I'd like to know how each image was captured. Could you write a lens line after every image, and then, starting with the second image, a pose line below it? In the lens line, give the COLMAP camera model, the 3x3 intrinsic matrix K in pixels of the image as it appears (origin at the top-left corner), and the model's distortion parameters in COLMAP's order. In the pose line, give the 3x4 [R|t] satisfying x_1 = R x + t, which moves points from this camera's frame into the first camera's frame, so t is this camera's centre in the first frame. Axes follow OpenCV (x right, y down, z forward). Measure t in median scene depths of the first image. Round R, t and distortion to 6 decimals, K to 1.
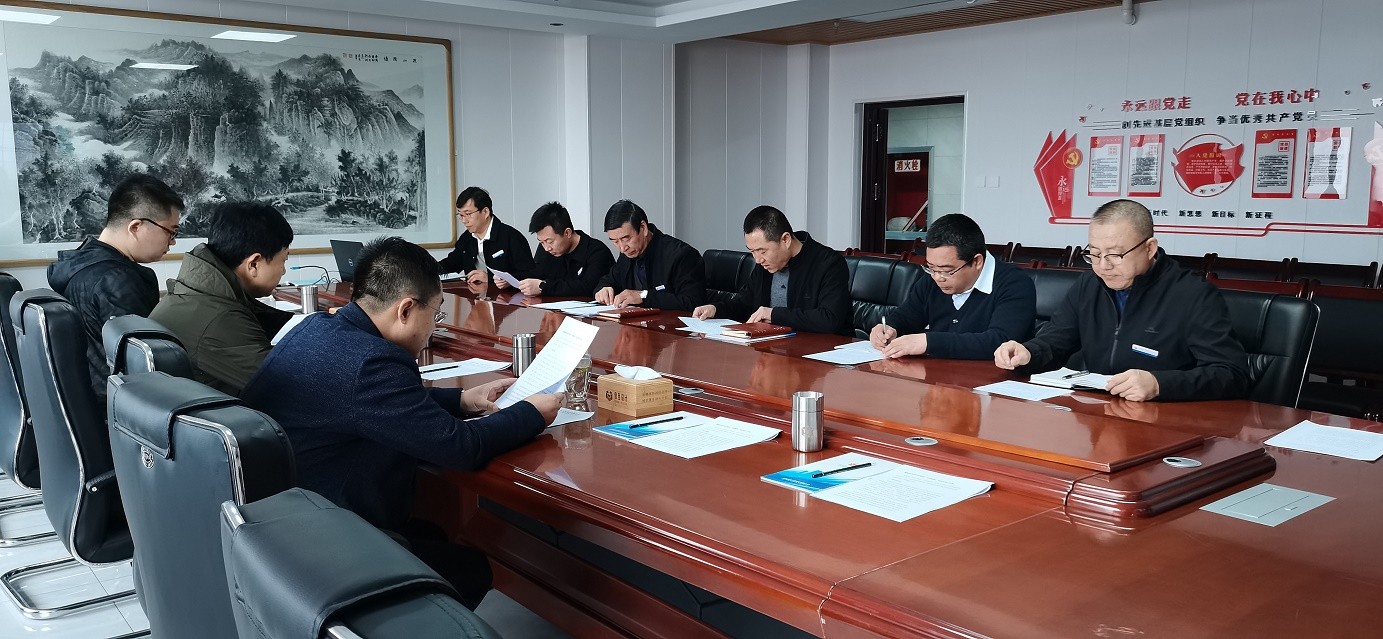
lens RADIAL K [[1080.1, 0, 691.5], [0, 1080.1, 319.5], [0, 0, 1]] dist [0.003864, 0.003408]
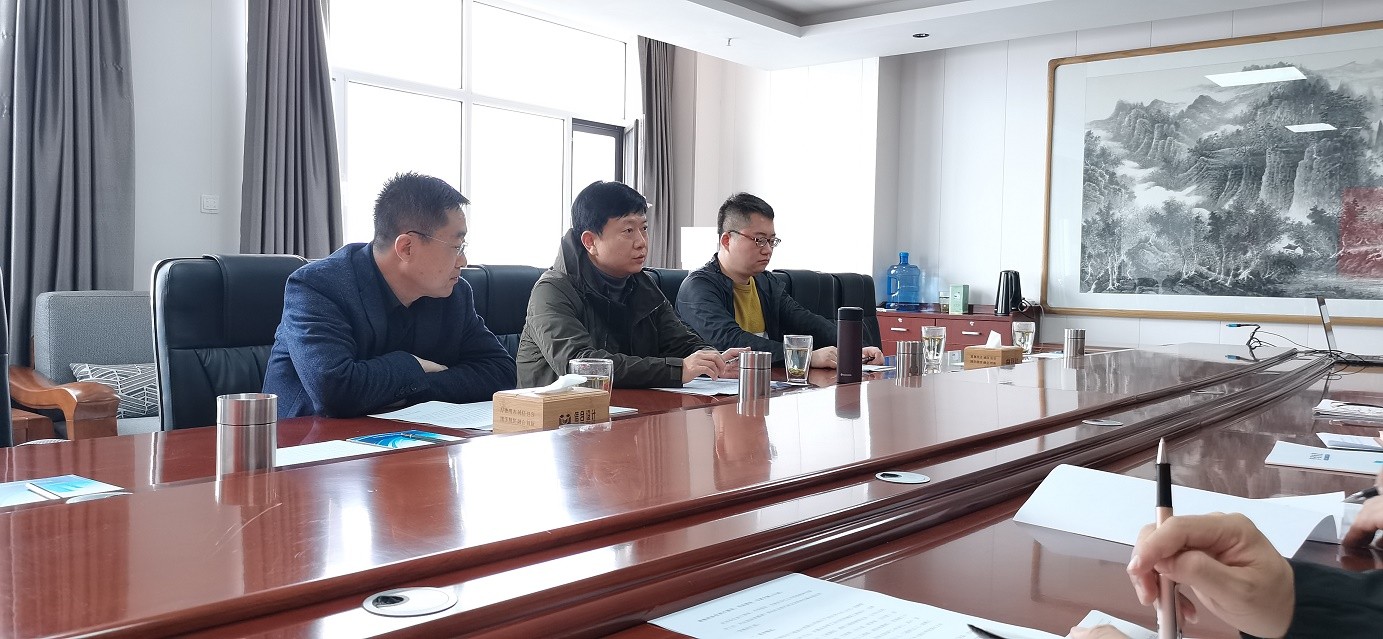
lens RADIAL K [[1080.1, 0, 691.5], [0, 1080.1, 319.5], [0, 0, 1]] dist [0.003864, 0.003408]
pose [[0.180436, 0.042461, -0.982670, 0.299508], [-0.142546, 0.989649, 0.016589, -0.009944], [0.973203, 0.137082, 0.184621, 0.447322]]
